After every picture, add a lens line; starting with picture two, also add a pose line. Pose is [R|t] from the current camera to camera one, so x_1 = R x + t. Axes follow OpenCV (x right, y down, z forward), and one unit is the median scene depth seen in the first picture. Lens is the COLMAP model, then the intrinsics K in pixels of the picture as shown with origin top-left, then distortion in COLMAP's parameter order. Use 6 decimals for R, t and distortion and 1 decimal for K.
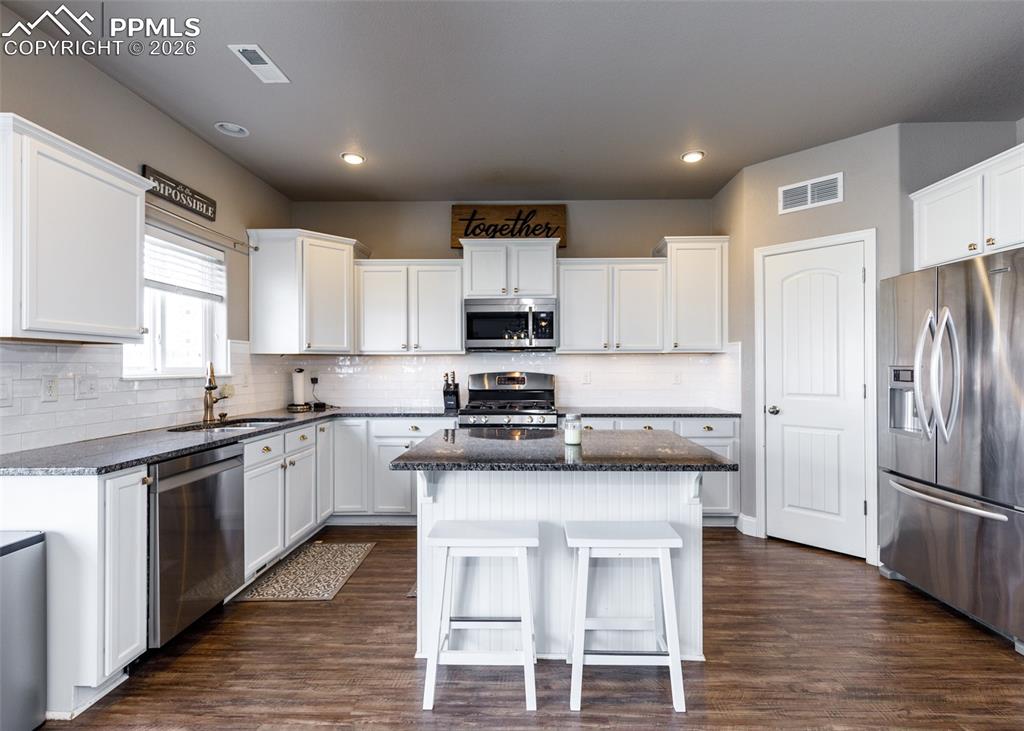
lens RADIAL K [[498.7, 0, 519.0], [0, 498.7, 365.0], [0, 0, 1]] dist [0.002214, 0.000544]
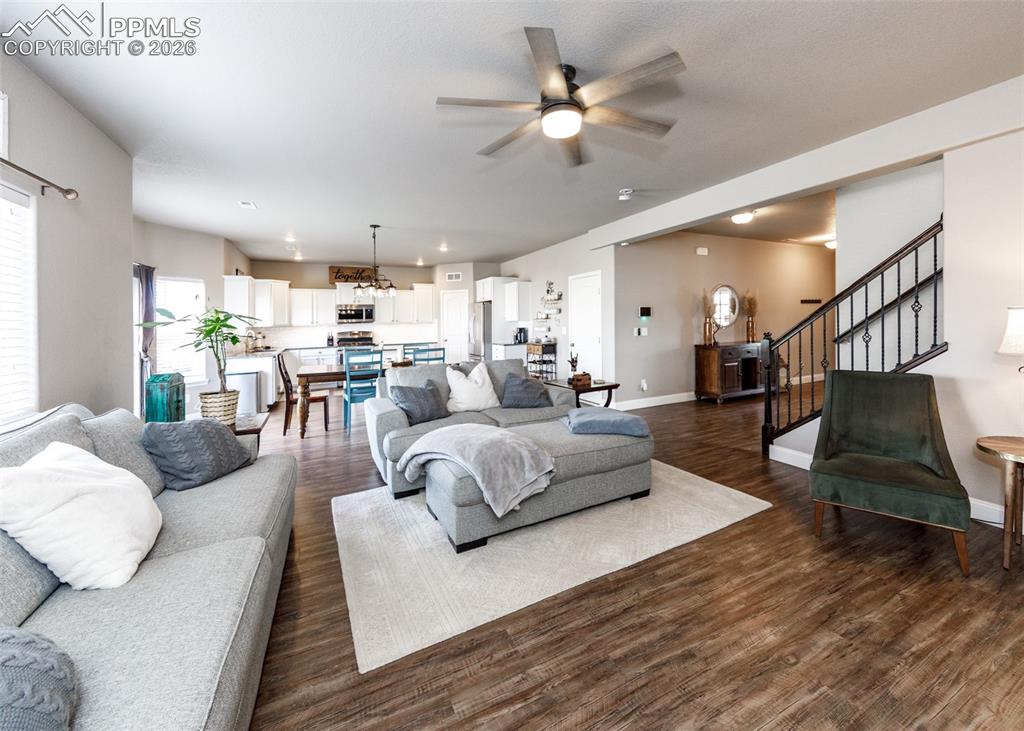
lens RADIAL K [[415.2, 0, 538.0], [0, 415.2, 313.9], [0, 0, 1]] dist [0.004271, -0.000671]
pose [[0.873606, -0.009519, 0.486541, -0.267432], [0.018330, 0.999743, -0.013353, -0.033103], [-0.486288, 0.020584, 0.873556, -1.546744]]
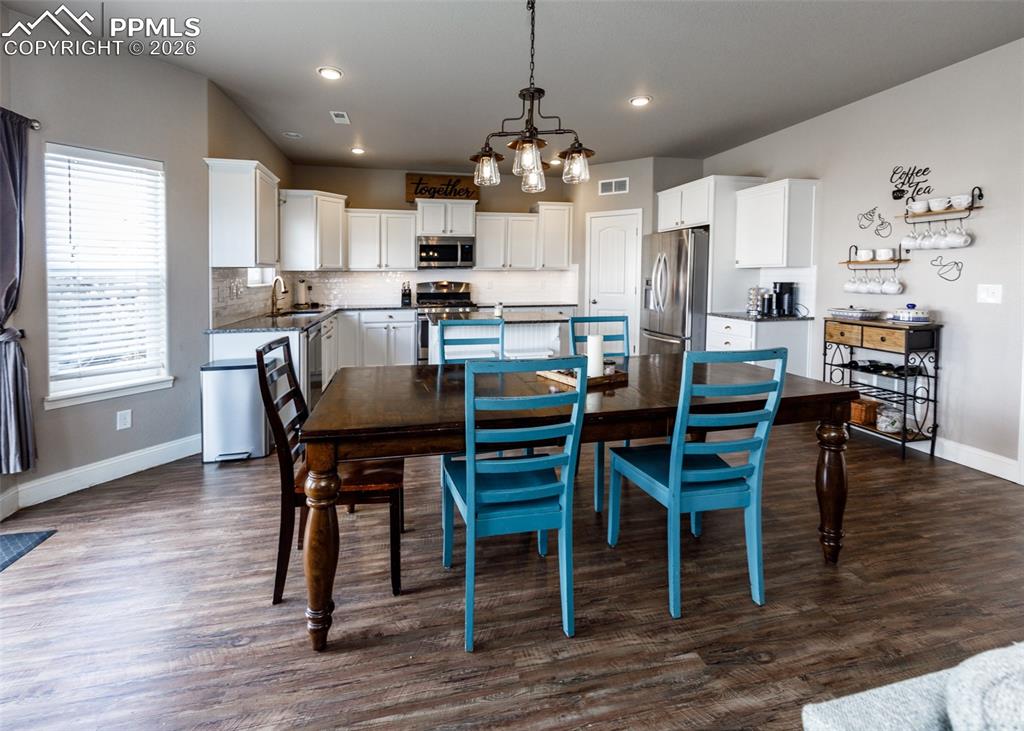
lens RADIAL K [[482.2, 0, 494.3], [0, 482.2, 275.7], [0, 0, 1]] dist [0.009123, -0.002048]
pose [[0.973930, -0.000305, 0.226847, -0.232023], [-0.000831, 0.999988, 0.004912, -0.013631], [-0.226846, -0.004972, 0.973918, -0.580595]]
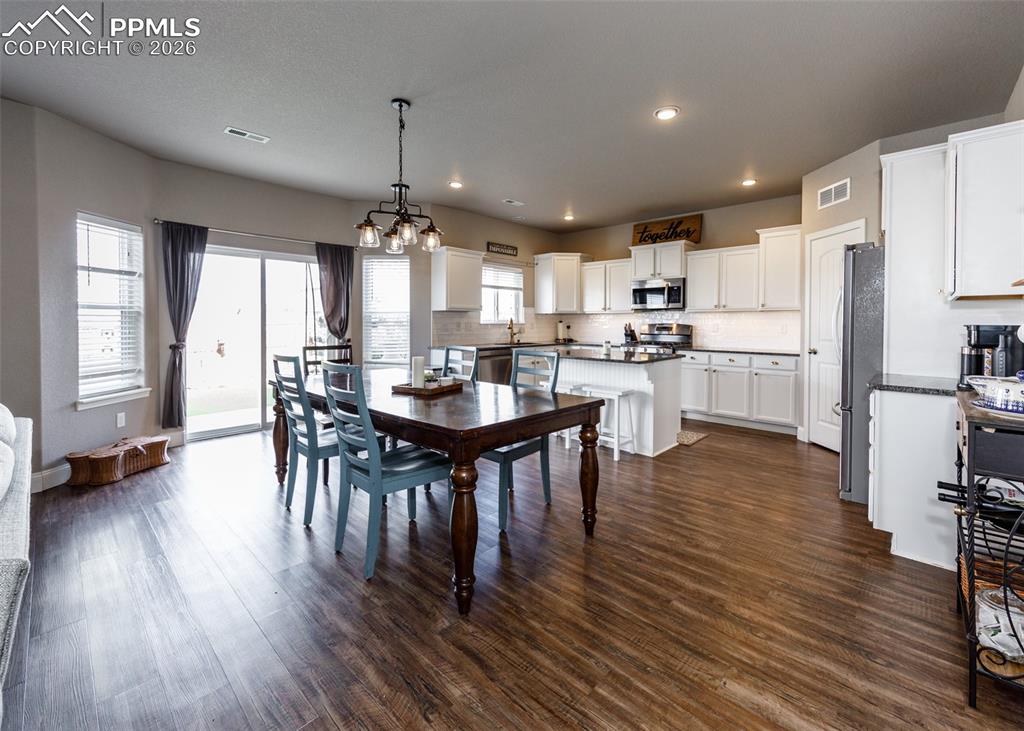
lens RADIAL K [[441.3, 0, 517.9], [0, 441.3, 327.5], [0, 0, 1]] dist [0.011050, -0.000577]
pose [[0.735215, 0.013845, -0.677693, 0.676151], [-0.000782, 0.999808, 0.019578, 0.000056], [0.677833, -0.013864, 0.735085, -0.428961]]
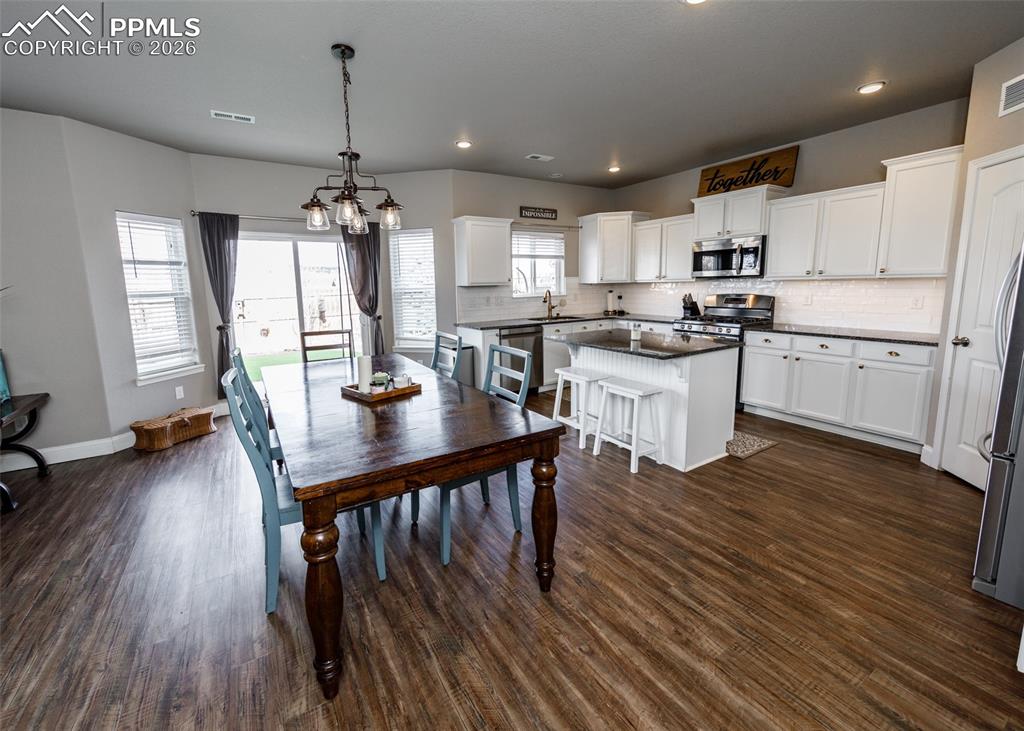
lens RADIAL K [[420.5, 0, 480.2], [0, 420.5, 339.5], [0, 0, 1]] dist [0.008404, -0.000549]
pose [[0.508712, 0.106047, -0.854381, 0.664303], [0.025592, 0.990084, 0.138129, -0.041762], [0.860556, -0.092133, 0.500953, -0.156789]]
